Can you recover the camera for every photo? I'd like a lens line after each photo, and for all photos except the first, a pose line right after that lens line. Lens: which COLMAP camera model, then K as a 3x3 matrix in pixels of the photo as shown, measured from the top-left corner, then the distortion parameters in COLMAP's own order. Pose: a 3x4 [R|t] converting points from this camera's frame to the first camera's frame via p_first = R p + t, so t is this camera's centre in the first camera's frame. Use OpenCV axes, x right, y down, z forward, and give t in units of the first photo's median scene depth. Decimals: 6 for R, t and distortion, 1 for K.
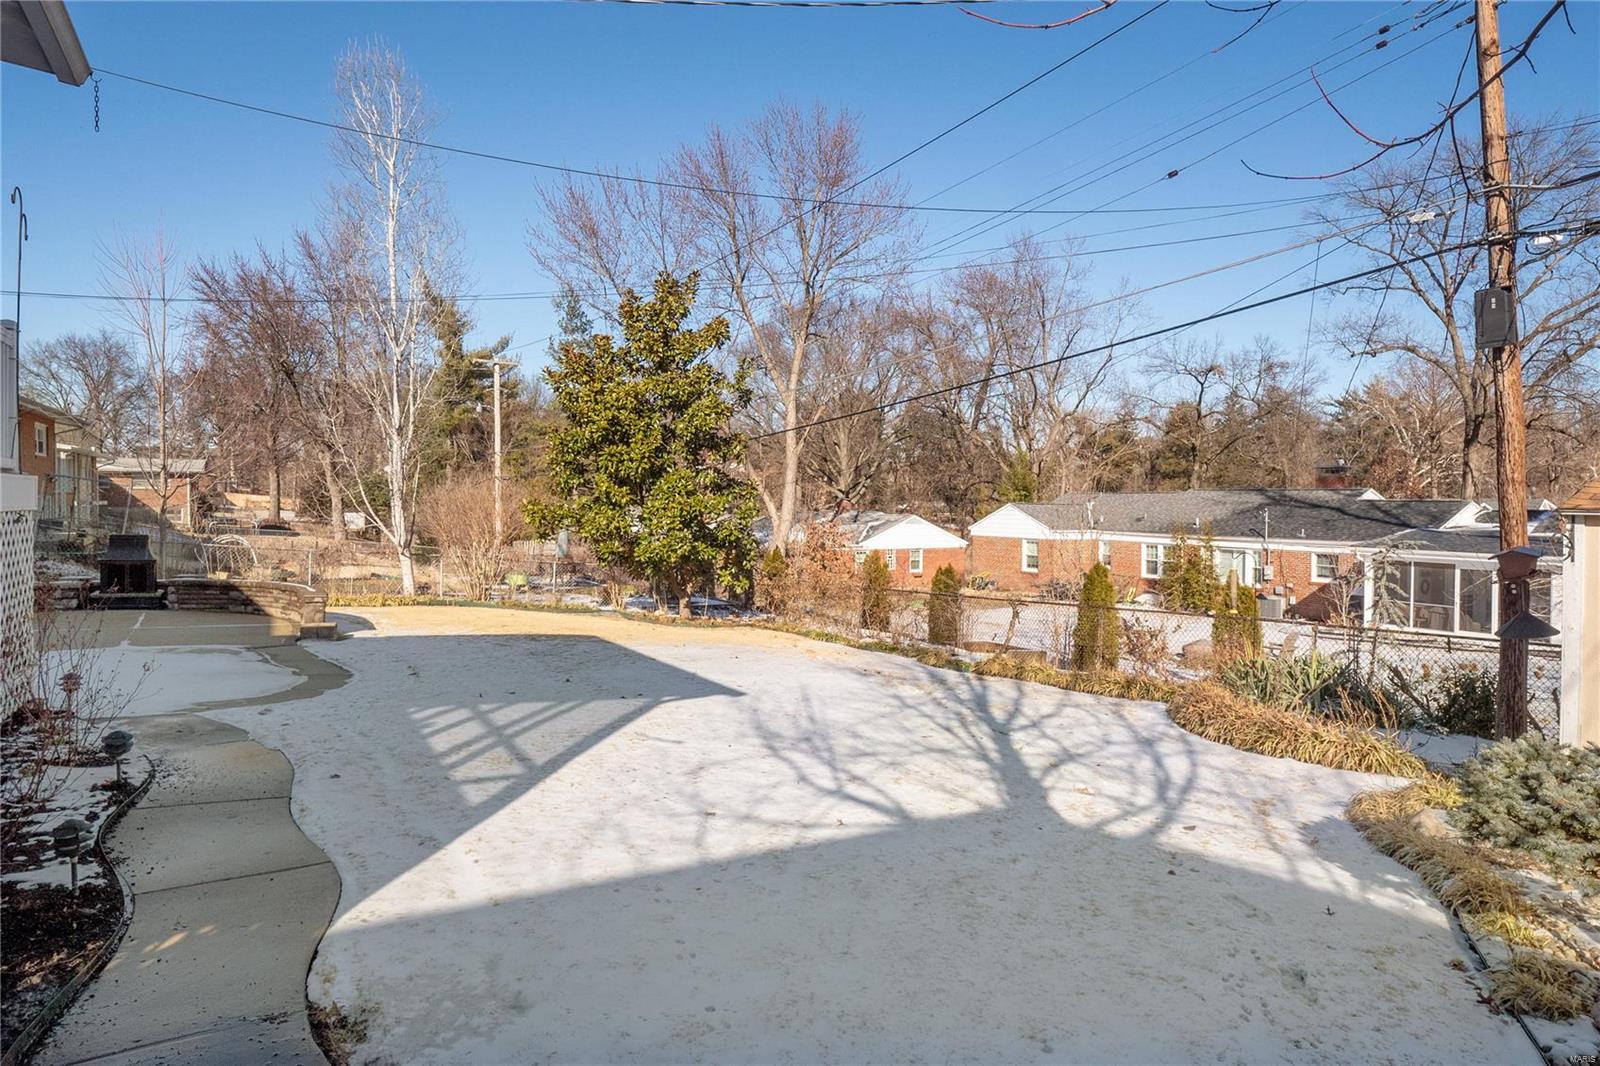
lens RADIAL K [[918.3, 0, 809.6], [0, 918.3, 519.5], [0, 0, 1]] dist [0.004775, 0.000345]
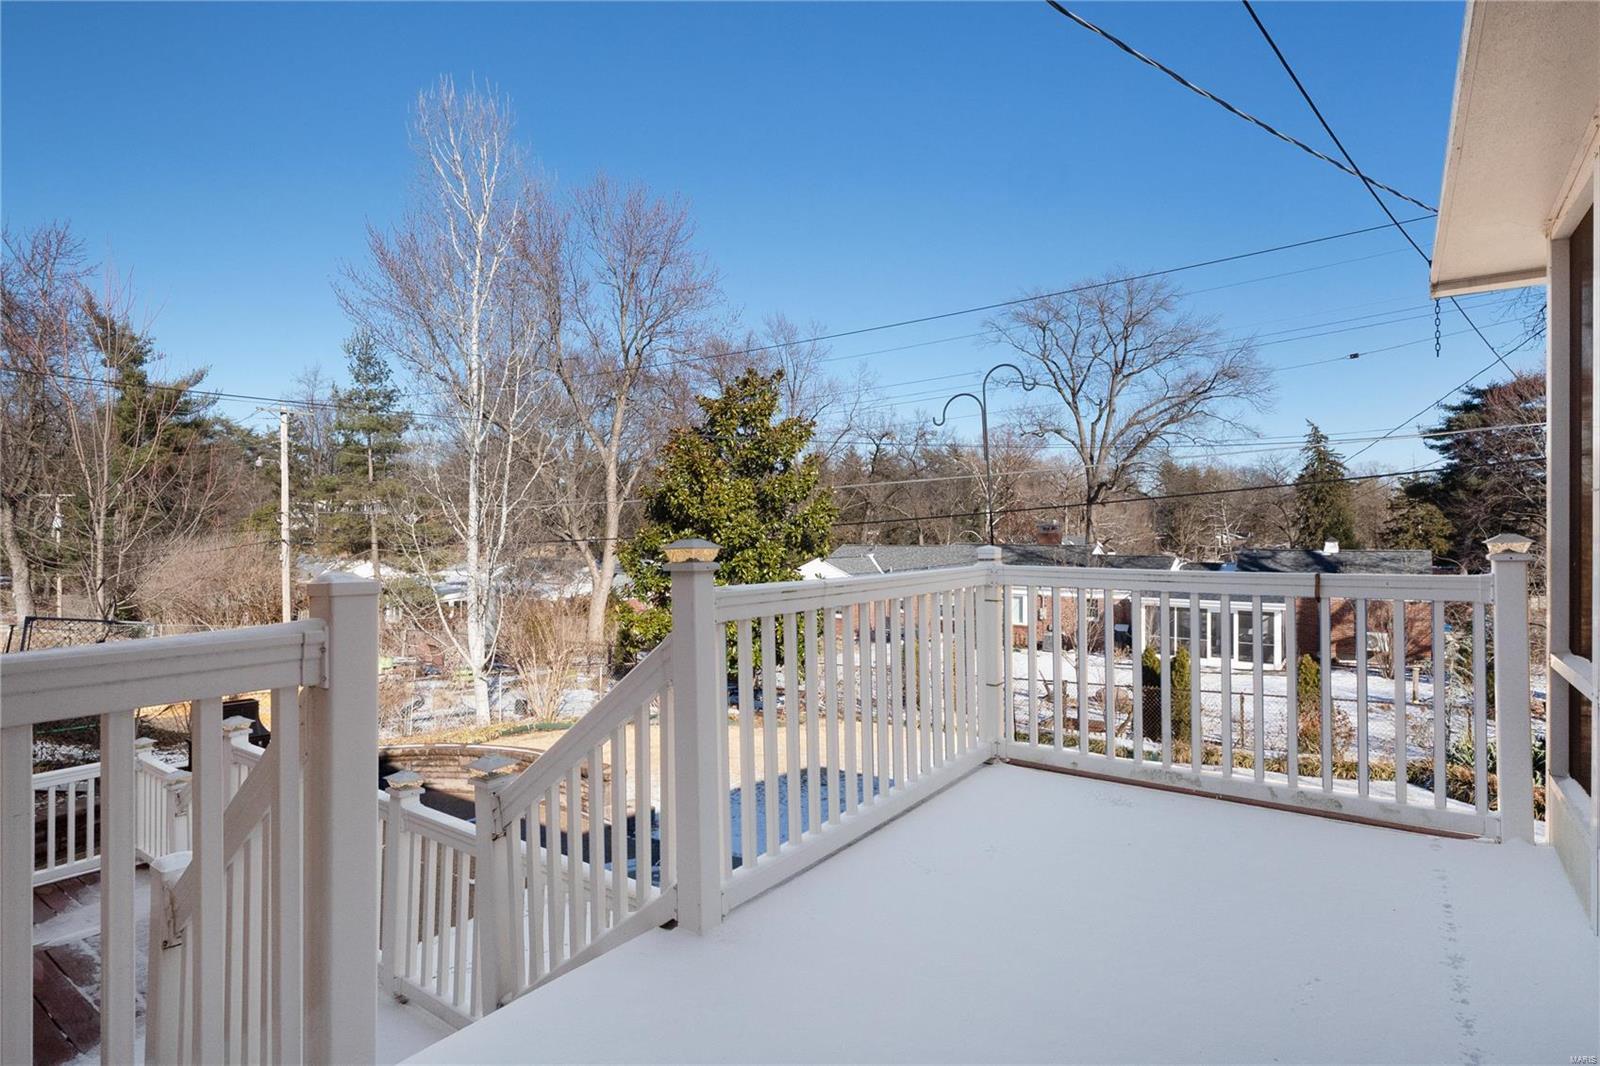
lens RADIAL K [[827.3, 0, 793.9], [0, 827.3, 536.8], [0, 0, 1]] dist [-0.006972, 0.000935]
pose [[0.916157, -0.011854, 0.400644, -0.206222], [0.015483, 0.999863, -0.005822, -0.035175], [-0.400520, 0.011538, 0.916215, 0.060429]]
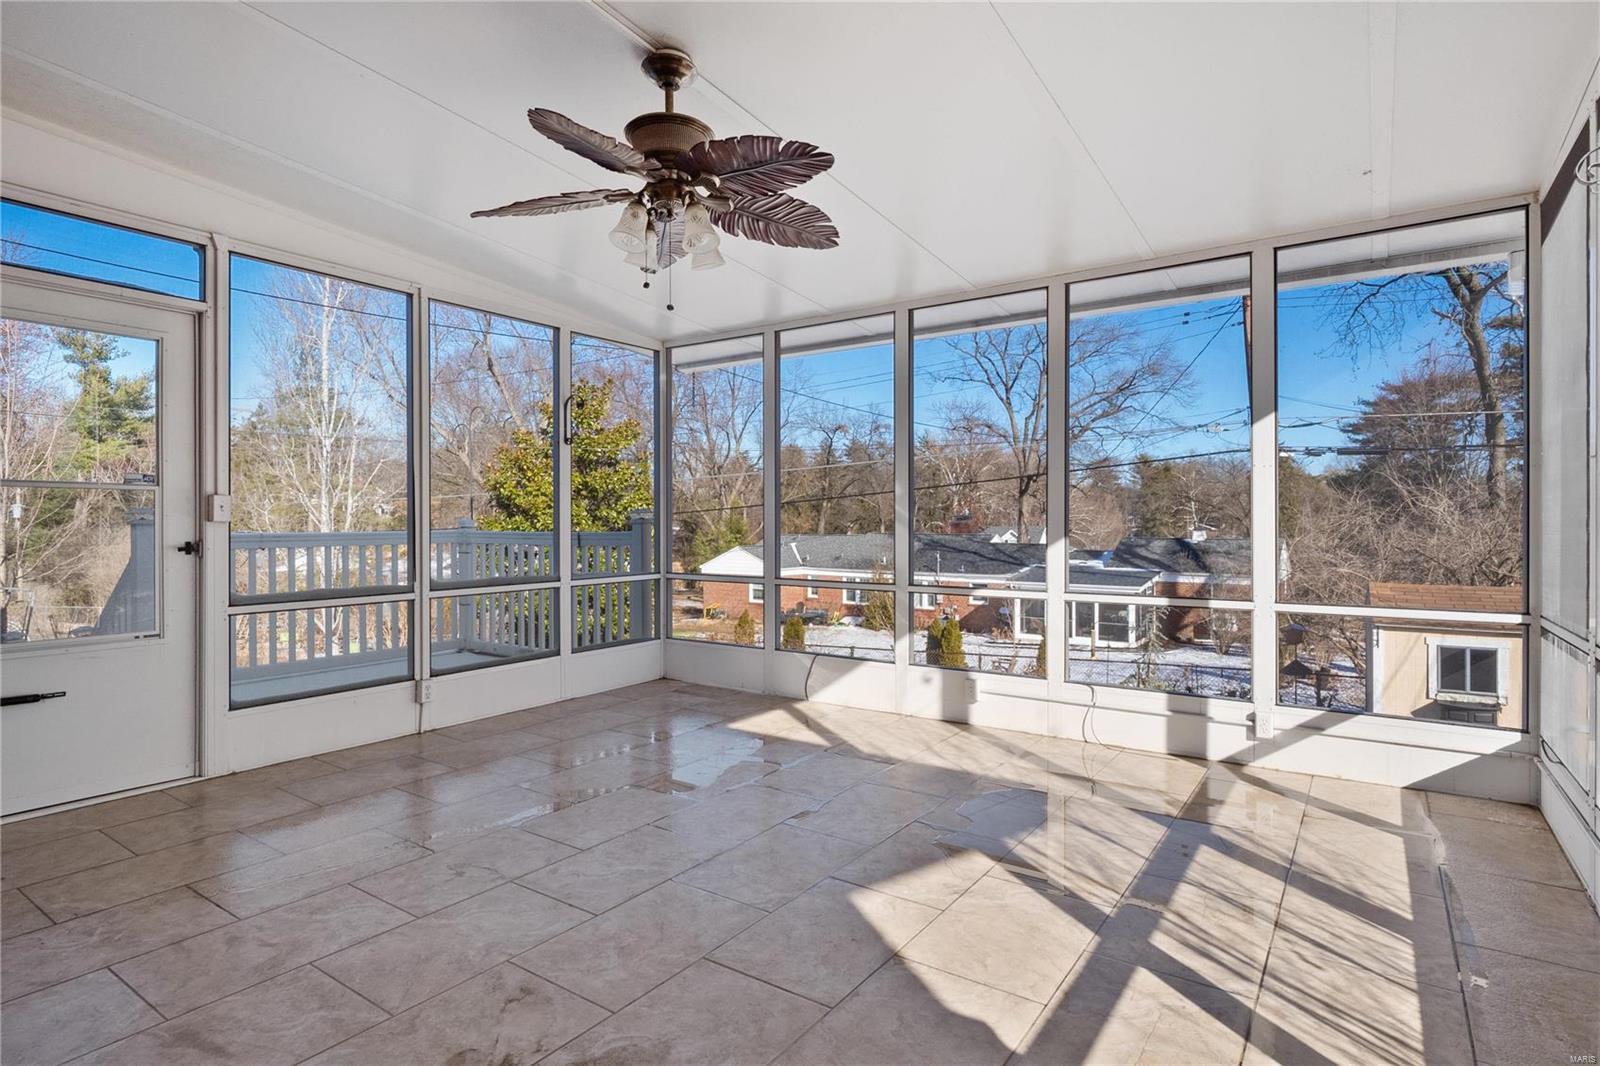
lens RADIAL K [[827.3, 0, 787.8], [0, 827.3, 529.6], [0, 0, 1]] dist [-0.006972, 0.000935]
pose [[0.914159, -0.012478, 0.405164, -0.150869], [0.015732, 0.999865, -0.004702, -0.031156], [-0.405050, 0.010673, 0.914232, -0.020107]]
